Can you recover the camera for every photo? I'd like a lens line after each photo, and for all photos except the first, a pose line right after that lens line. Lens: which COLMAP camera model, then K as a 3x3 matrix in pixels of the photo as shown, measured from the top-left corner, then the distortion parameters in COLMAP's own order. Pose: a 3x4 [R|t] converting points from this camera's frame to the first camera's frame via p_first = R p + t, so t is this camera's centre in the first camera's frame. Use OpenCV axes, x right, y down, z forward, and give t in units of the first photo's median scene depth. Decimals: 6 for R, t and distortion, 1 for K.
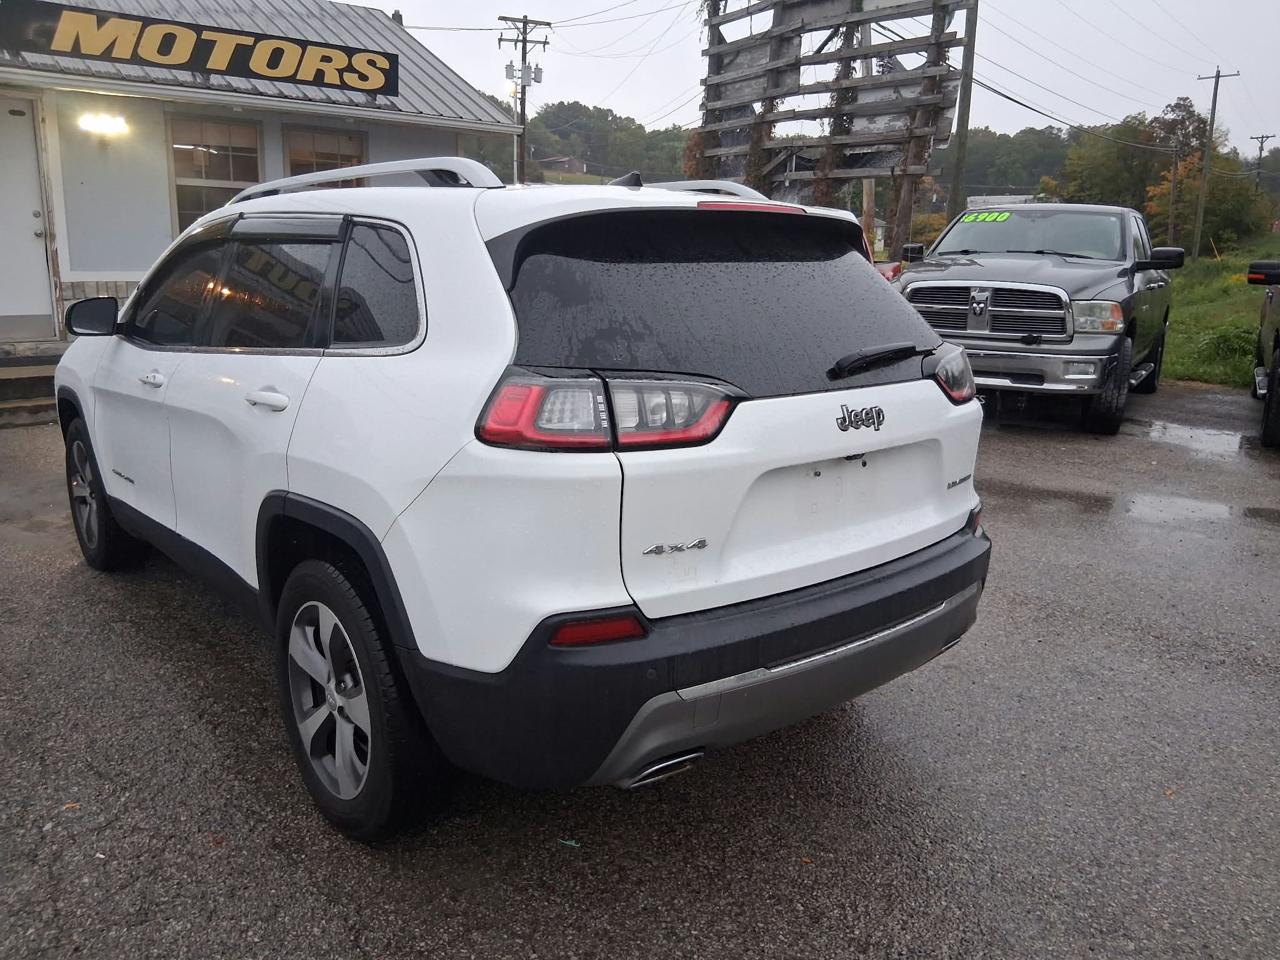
lens RADIAL K [[987.8, 0, 658.3], [0, 987.8, 472.9], [0, 0, 1]] dist [0.028780, -0.054841]
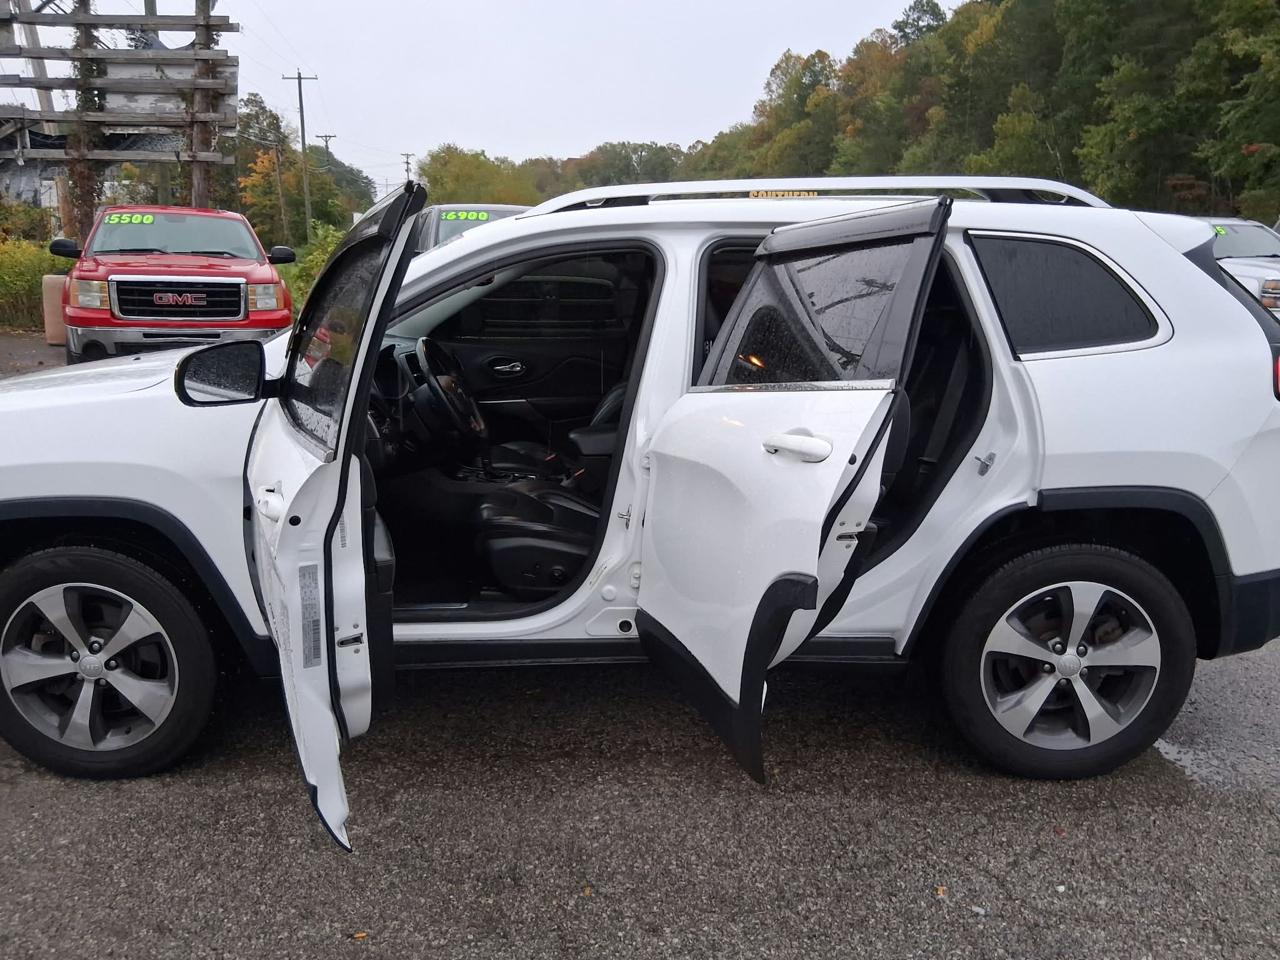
lens RADIAL K [[918.1, 0, 645.3], [0, 918.1, 489.0], [0, 0, 1]] dist [0.029595, -0.033034]
pose [[0.642992, -0.205852, 0.737690, -0.184651], [0.171694, 0.977429, 0.123097, -0.024000], [-0.746379, 0.047507, 0.663823, 0.088880]]
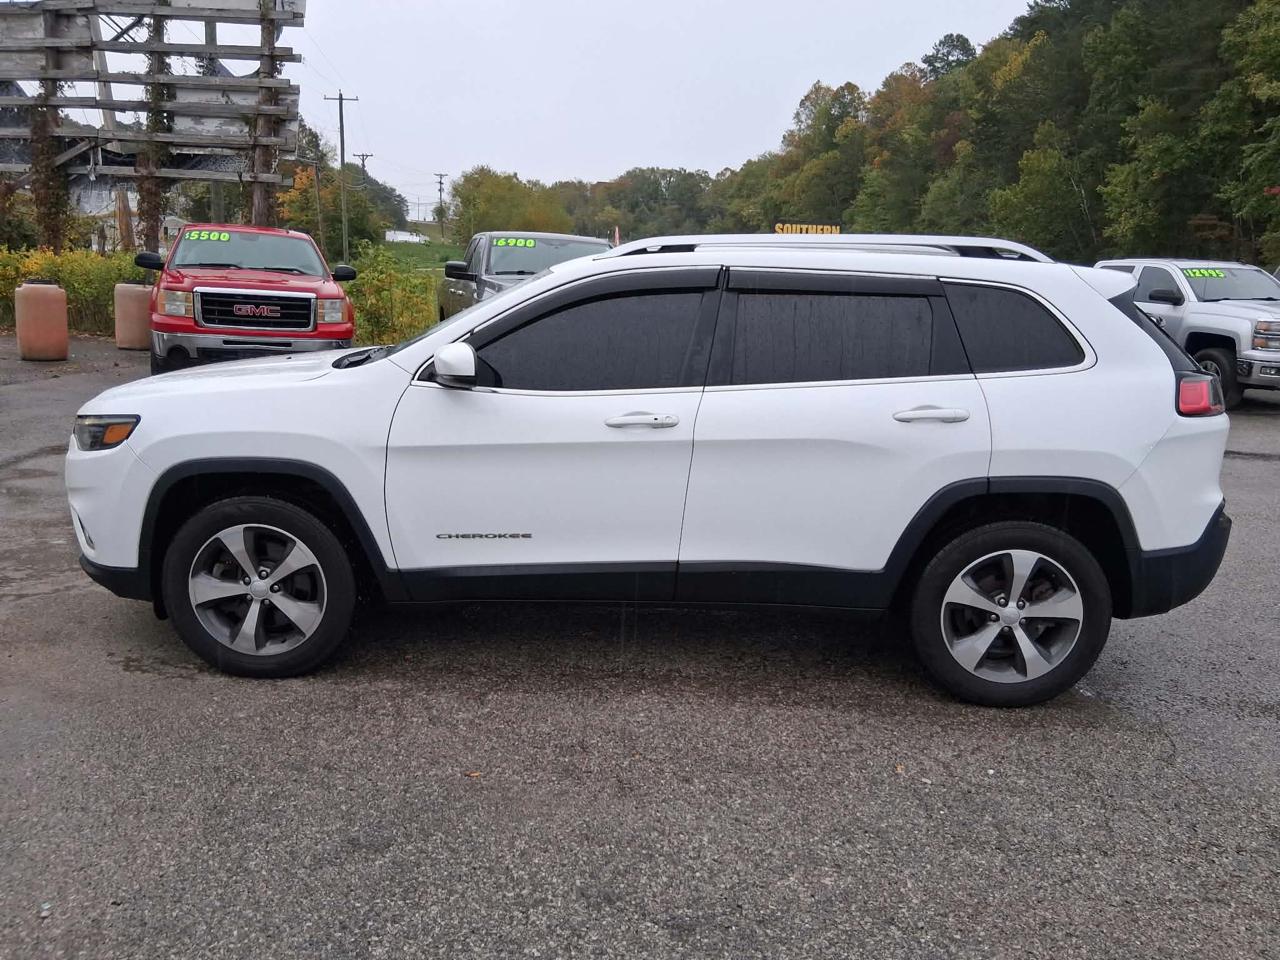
lens RADIAL K [[918.1, 0, 648.3], [0, 918.1, 490.0], [0, 0, 1]] dist [0.029595, -0.033034]
pose [[0.660760, -0.168398, 0.731463, -0.220693], [0.142144, 0.984948, 0.098351, -0.021437], [-0.737015, 0.038986, 0.674751, 0.064221]]
